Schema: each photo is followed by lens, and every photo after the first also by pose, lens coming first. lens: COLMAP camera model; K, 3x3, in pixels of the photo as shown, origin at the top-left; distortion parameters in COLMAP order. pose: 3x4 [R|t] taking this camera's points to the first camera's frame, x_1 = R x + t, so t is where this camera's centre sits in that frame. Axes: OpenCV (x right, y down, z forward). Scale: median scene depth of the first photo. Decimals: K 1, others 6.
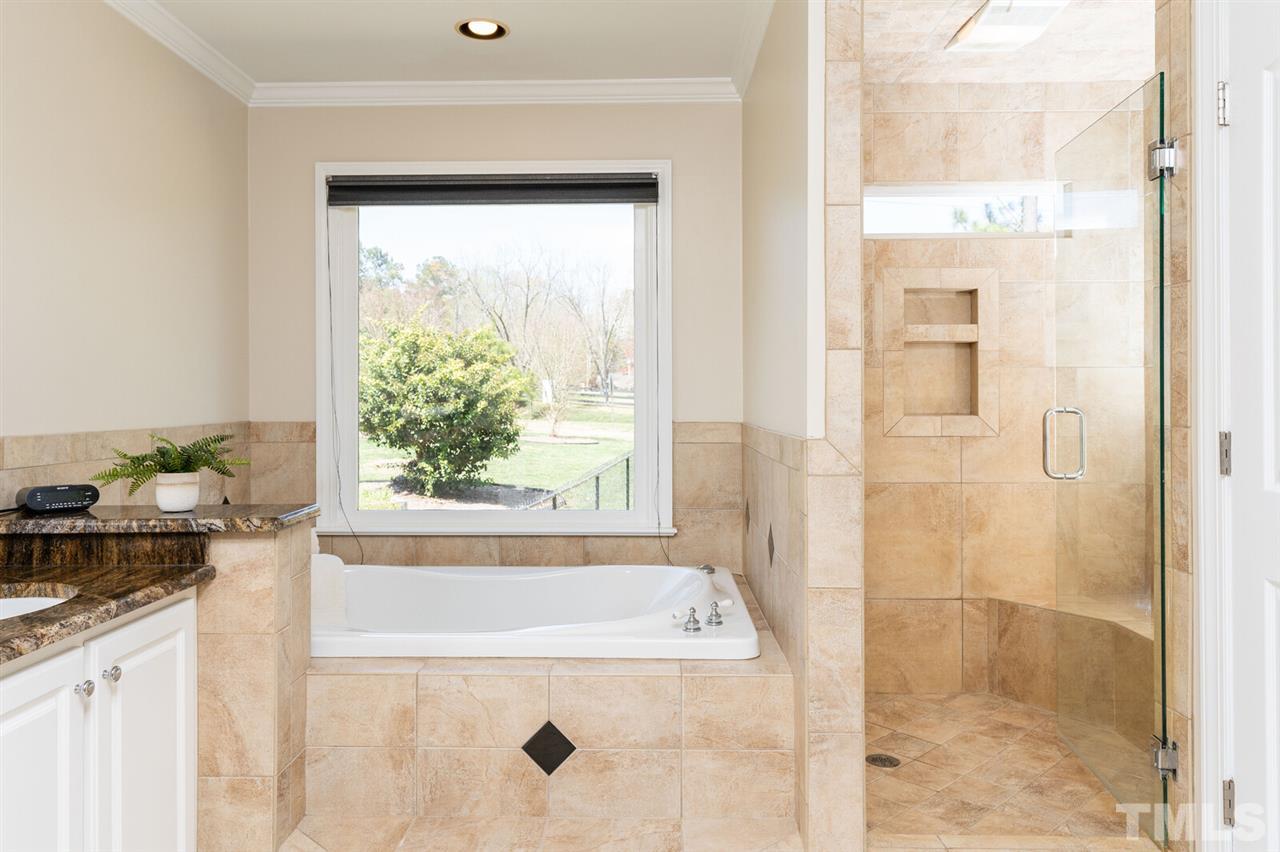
lens RADIAL K [[896.7, 0, 630.0], [0, 896.7, 395.1], [0, 0, 1]] dist [0.004559, -0.004085]
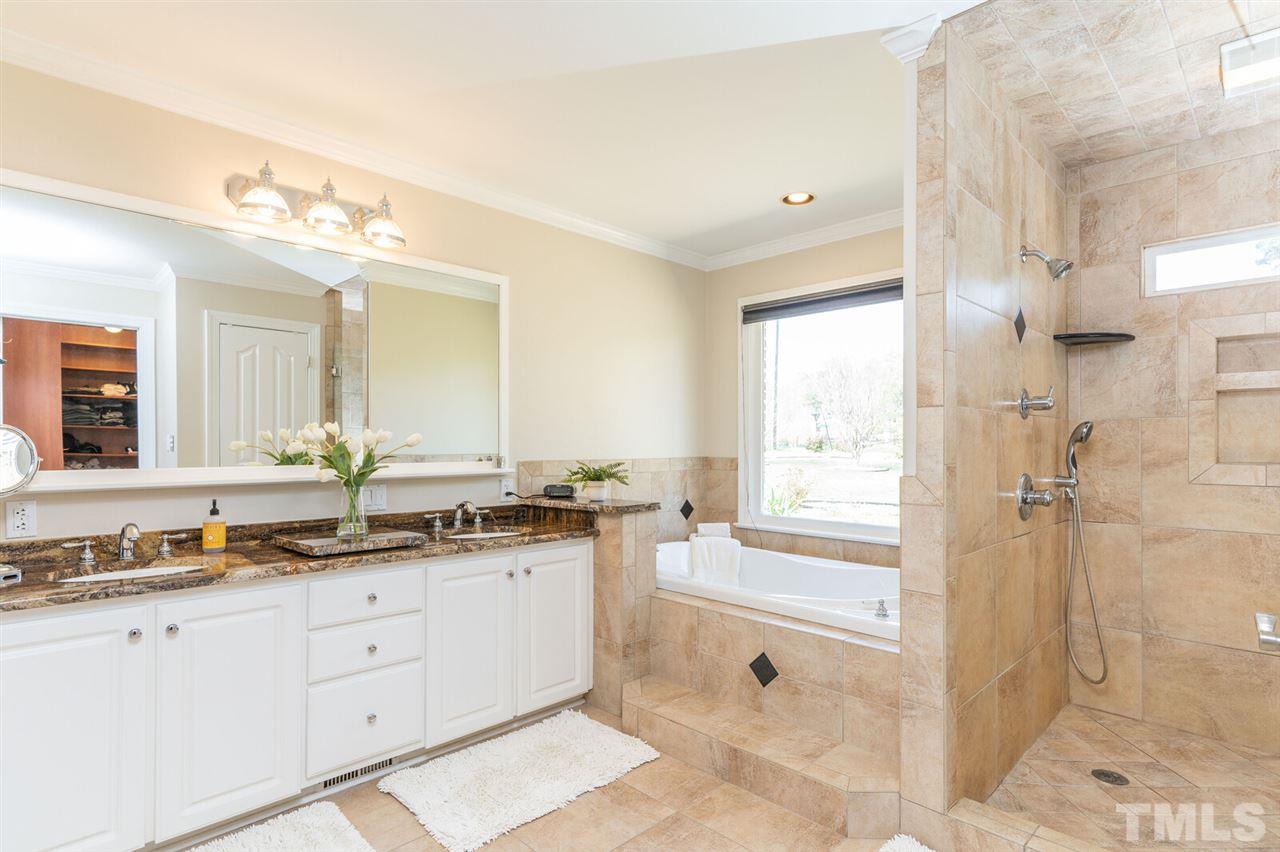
lens RADIAL K [[647.4, 0, 651.1], [0, 647.4, 444.6], [0, 0, 1]] dist [0.003653, 0.001602]
pose [[0.732351, 0.006774, -0.680894, 0.522225], [-0.003687, 0.999975, 0.005983, -0.001234], [0.680918, -0.001871, 0.732358, 0.049098]]
